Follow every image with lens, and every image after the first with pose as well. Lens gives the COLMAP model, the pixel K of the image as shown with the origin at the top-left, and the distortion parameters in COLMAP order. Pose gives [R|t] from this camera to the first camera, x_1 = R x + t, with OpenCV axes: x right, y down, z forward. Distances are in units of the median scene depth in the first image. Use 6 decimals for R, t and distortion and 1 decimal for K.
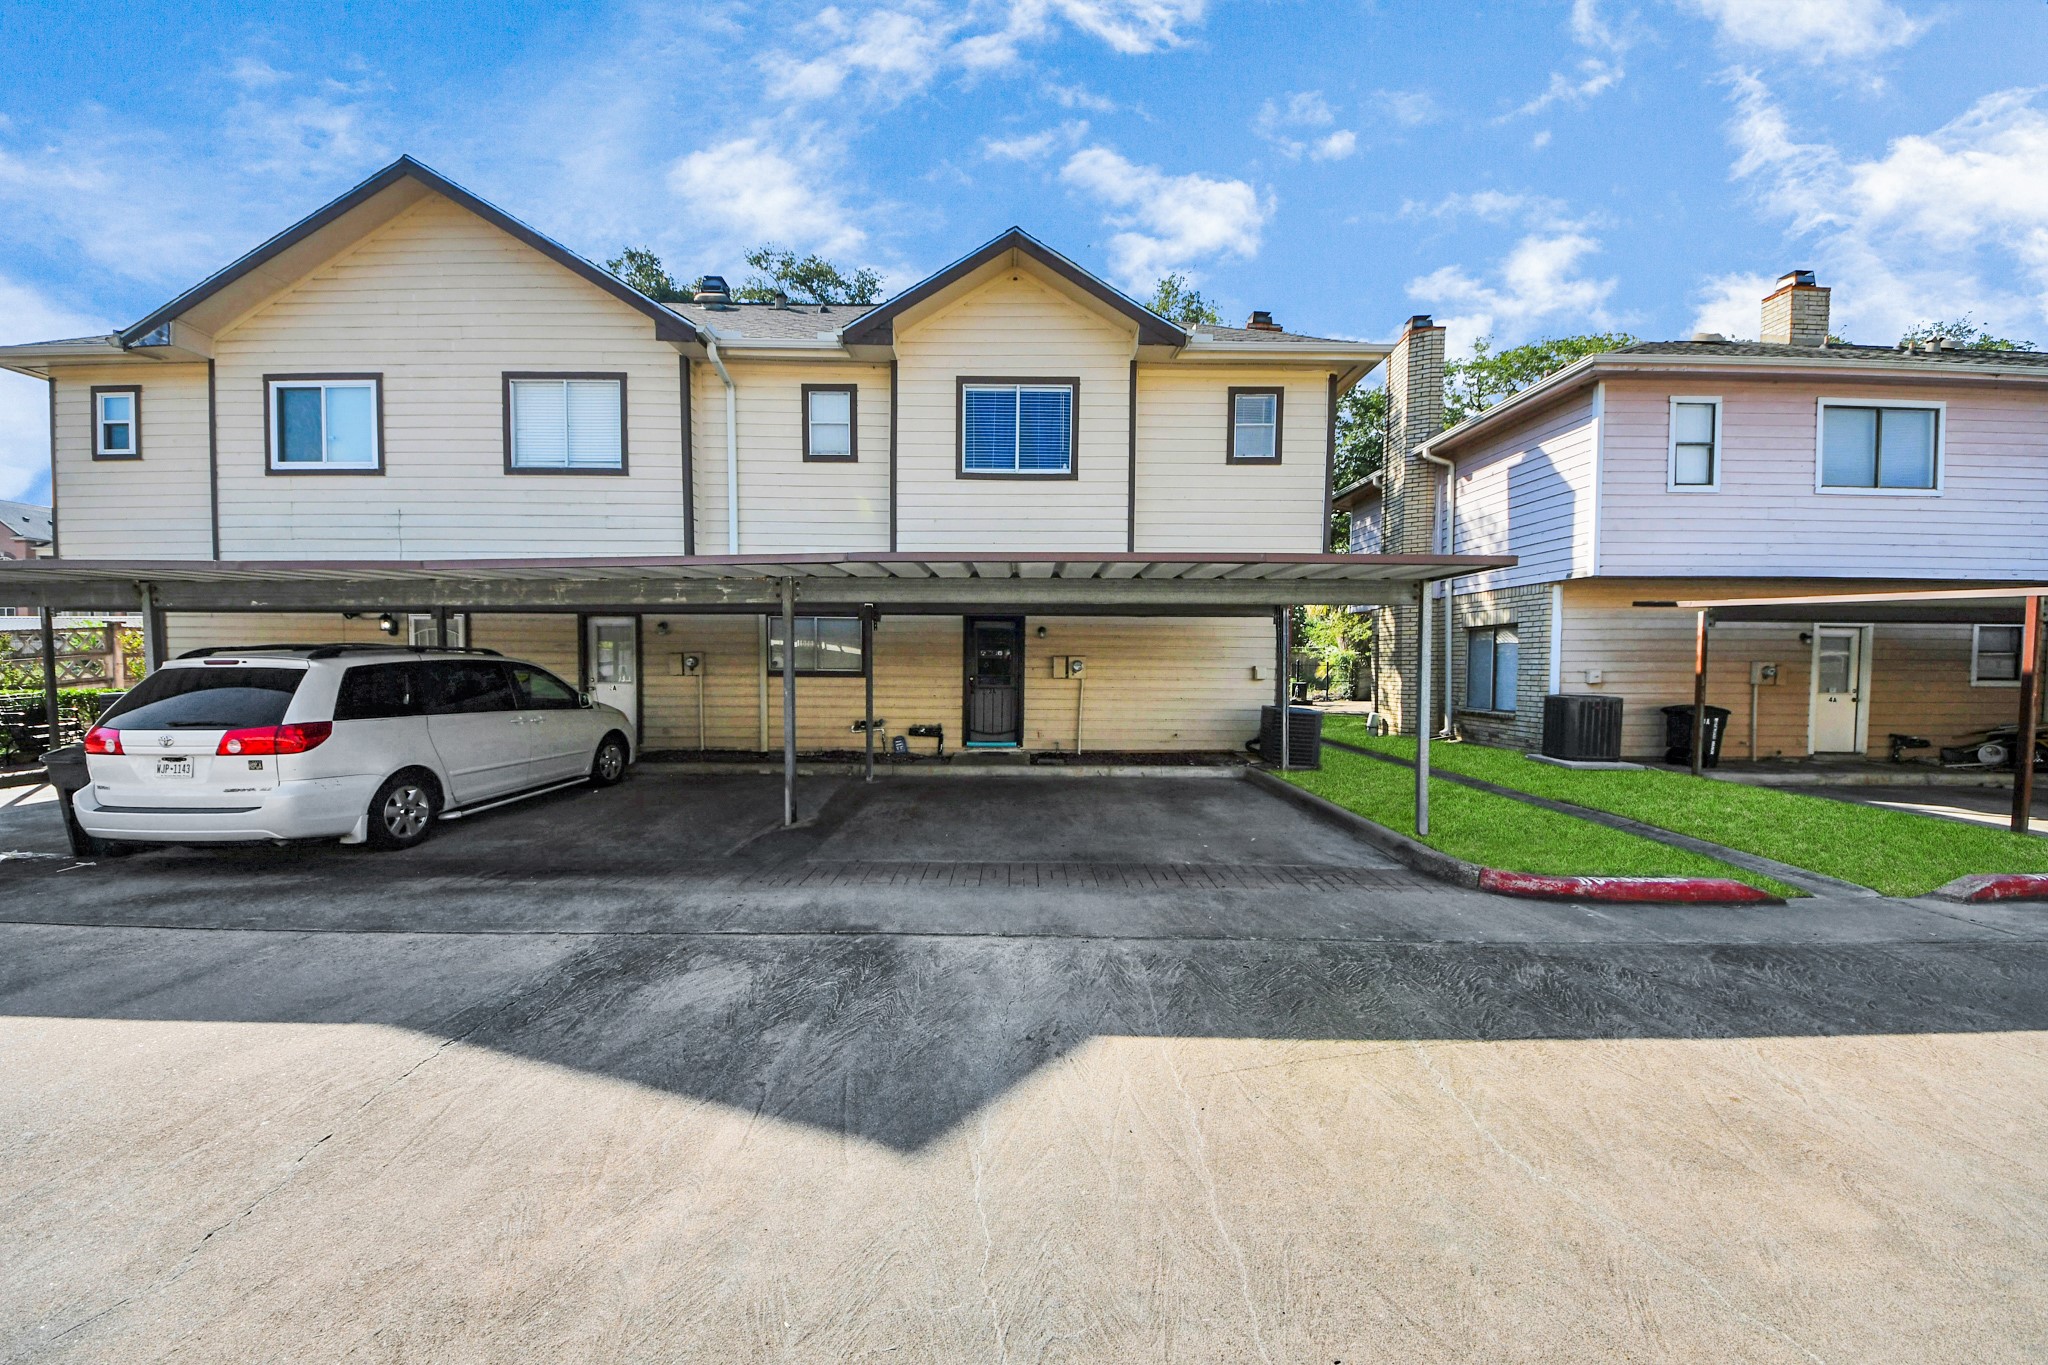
lens RADIAL K [[725.7, 0, 1017.1], [0, 725.7, 689.0], [0, 0, 1]] dist [0.029519, -0.019133]
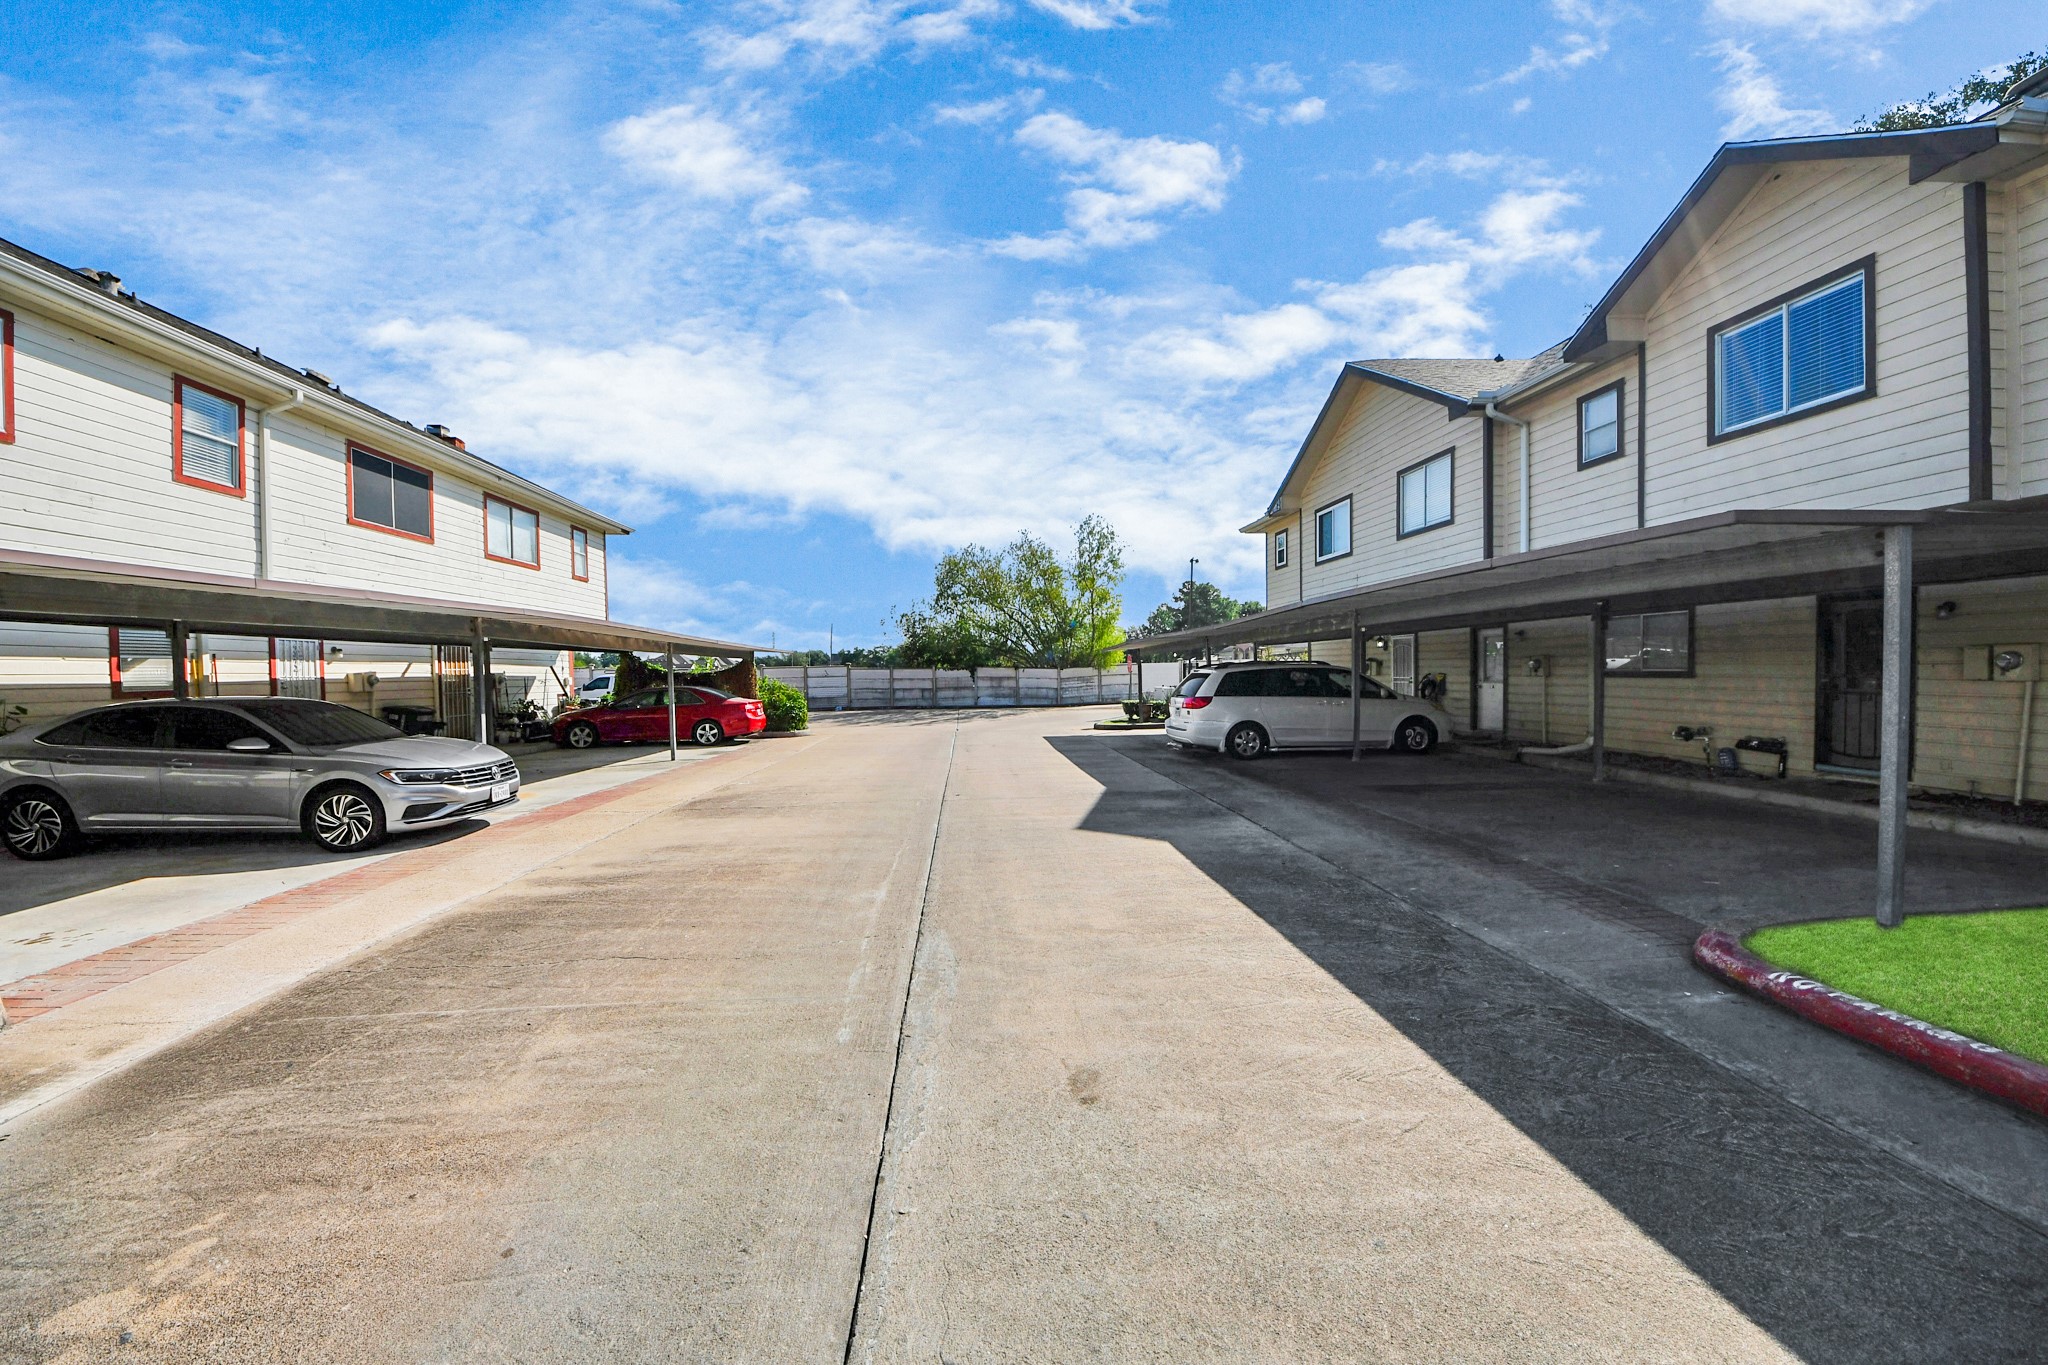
lens RADIAL K [[725.7, 0, 1017.1], [0, 725.7, 689.0], [0, 0, 1]] dist [0.029519, -0.019133]
pose [[0.077117, 0.016692, -0.996882, 0.724036], [-0.020346, 0.999678, 0.015165, 0.000326], [0.996814, 0.019113, 0.077432, 0.126671]]
